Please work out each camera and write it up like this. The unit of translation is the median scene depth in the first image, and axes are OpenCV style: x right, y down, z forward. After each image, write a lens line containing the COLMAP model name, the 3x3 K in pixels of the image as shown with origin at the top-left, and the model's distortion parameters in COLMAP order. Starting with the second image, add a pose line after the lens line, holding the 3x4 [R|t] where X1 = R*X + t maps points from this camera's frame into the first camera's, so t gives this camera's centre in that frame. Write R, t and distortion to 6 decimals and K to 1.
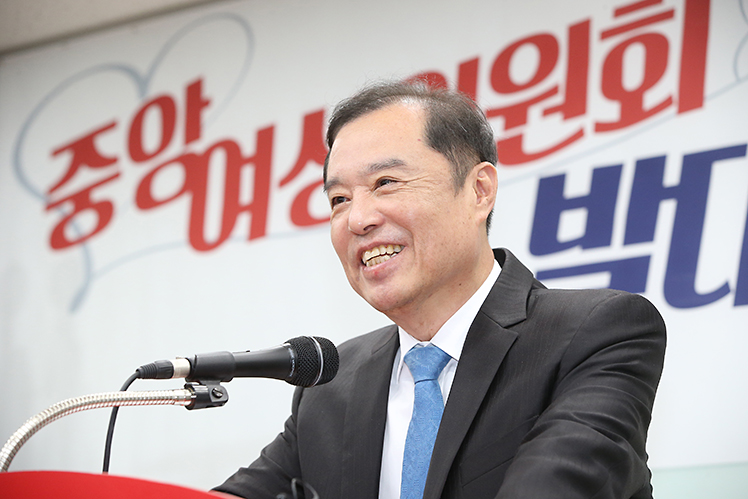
lens RADIAL K [[2562.6, 0, 380.3], [0, 2562.6, 278.9], [0, 0, 1]] dist [0.207721, 0.000000]
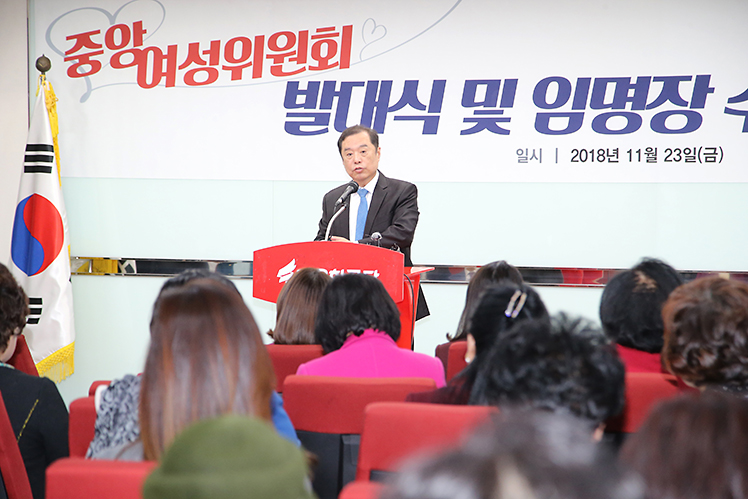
lens RADIAL K [[2056.5, 0, 380.5], [0, 2056.5, 261.1], [0, 0, 1]] dist [0.677442, 0.000000]
pose [[0.918831, -0.027213, 0.393711, -0.797267], [-0.066796, 0.972503, 0.223106, -0.381403], [-0.388956, -0.231295, 0.891749, -1.263062]]
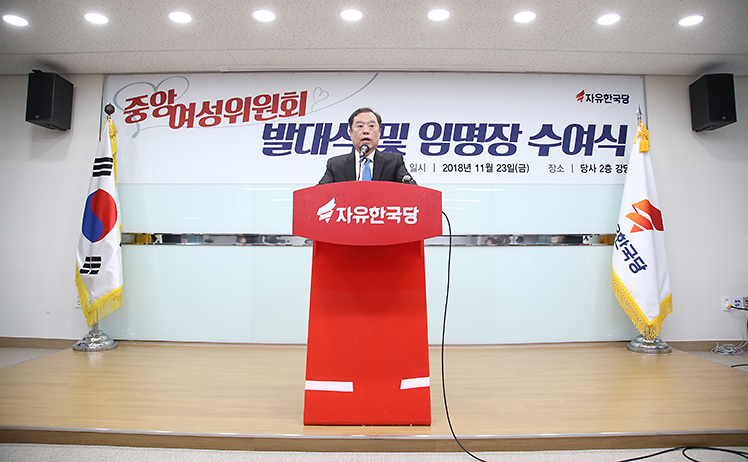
lens RADIAL K [[509.4, 0, 375.1], [0, 509.4, 213.9], [0, 0, 1]] dist [-0.115341, 0.063358]
pose [[0.756925, 0.029577, 0.652832, -0.406199], [-0.113028, 0.989845, 0.086205, 0.024957], [-0.643653, -0.139039, 0.752582, 0.097061]]
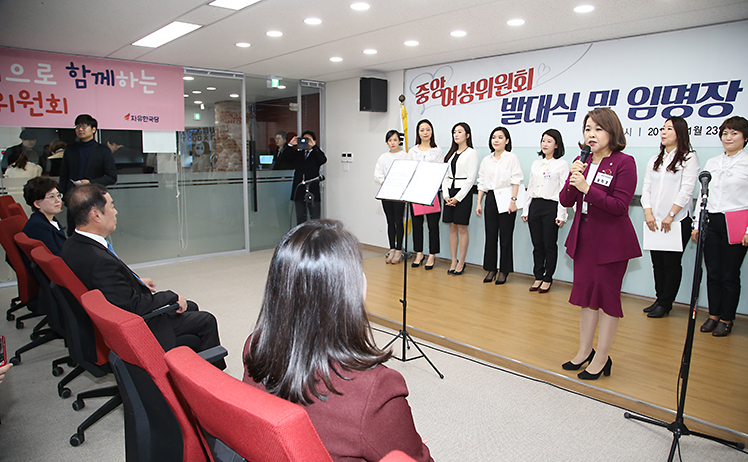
lens RADIAL K [[509.4, 0, 378.2], [0, 509.4, 235.1], [0, 0, 1]] dist [-0.115341, 0.063358]
pose [[0.994970, 0.000120, -0.100169, -0.116196], [0.033949, 0.940410, 0.338344, -0.147783], [0.094240, -0.340043, 0.935676, -0.275972]]
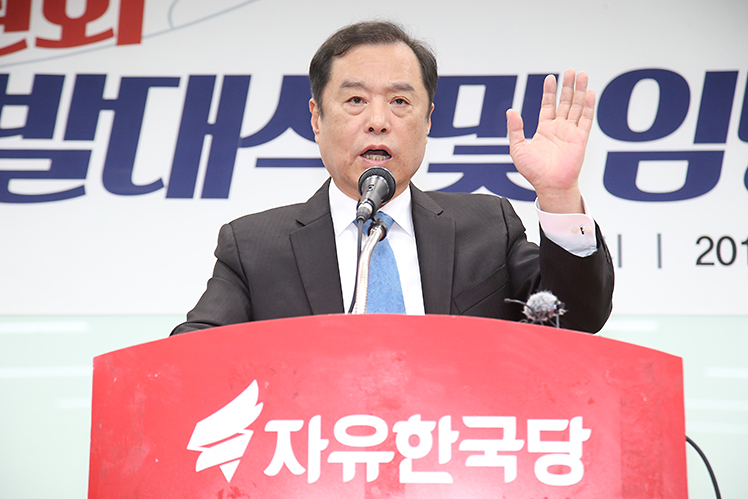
lens RADIAL K [[2056.5, 0, 371.5], [0, 2056.5, 245.8], [0, 0, 1]] dist [0.677442, 0.000000]
pose [[0.774031, 0.084917, 0.627427, -0.416268], [-0.111615, 0.993746, 0.003199, 0.018335], [-0.623232, -0.072507, 0.778668, 0.082296]]
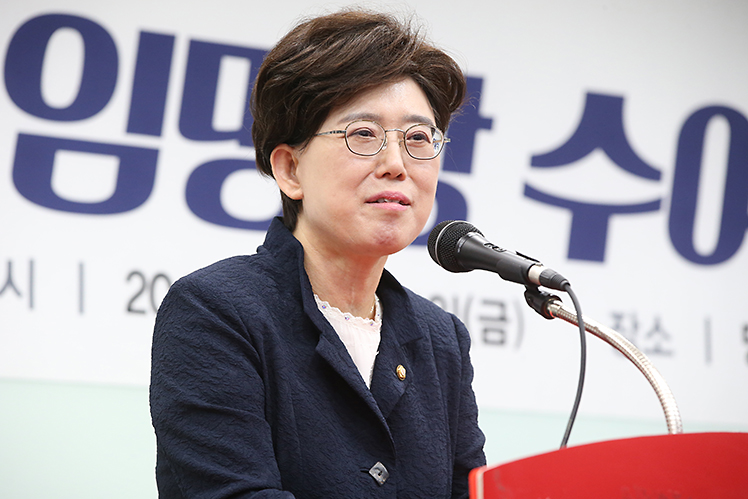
lens RADIAL K [[3615.6, 0, 375.2], [0, 3615.6, 249.4], [0, 0, 1]] dist [0.727733, 0.000000]
pose [[0.211338, 0.118129, 0.970248, -0.795635], [-0.175845, 0.981068, -0.081144, 0.073752], [-0.961465, -0.153465, 0.228109, 0.409376]]
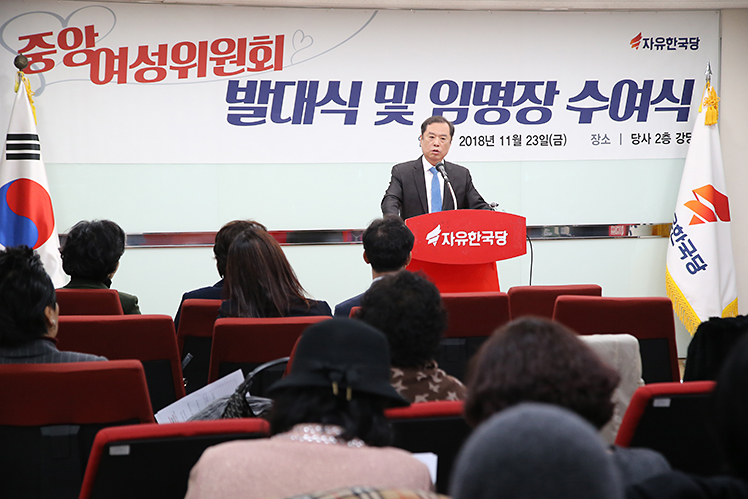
lens RADIAL K [[1678.3, 0, 375.8], [0, 1678.3, 251.3], [0, 0, 1]] dist [0.494459, 0.000000]
pose [[0.558630, -0.067427, 0.826672, -1.793690], [-0.141888, 0.974229, 0.175345, -0.249761], [-0.817190, -0.215248, 0.534666, -0.498373]]
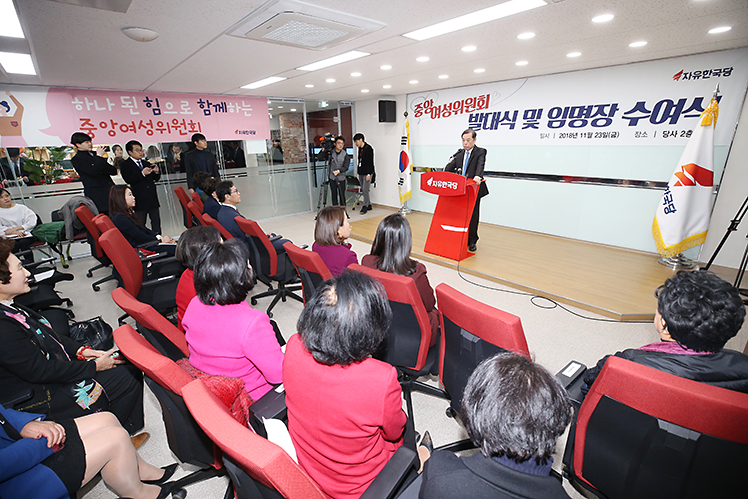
lens RADIAL K [[339.5, 0, 374.0], [0, 339.5, 251.4], [0, 0, 1]] dist [-0.035830, 0.009873]
pose [[0.992370, -0.007970, -0.123035, -0.150646], [0.067833, 0.868595, 0.490858, -0.240954], [0.102955, -0.495458, 0.862509, -0.433824]]
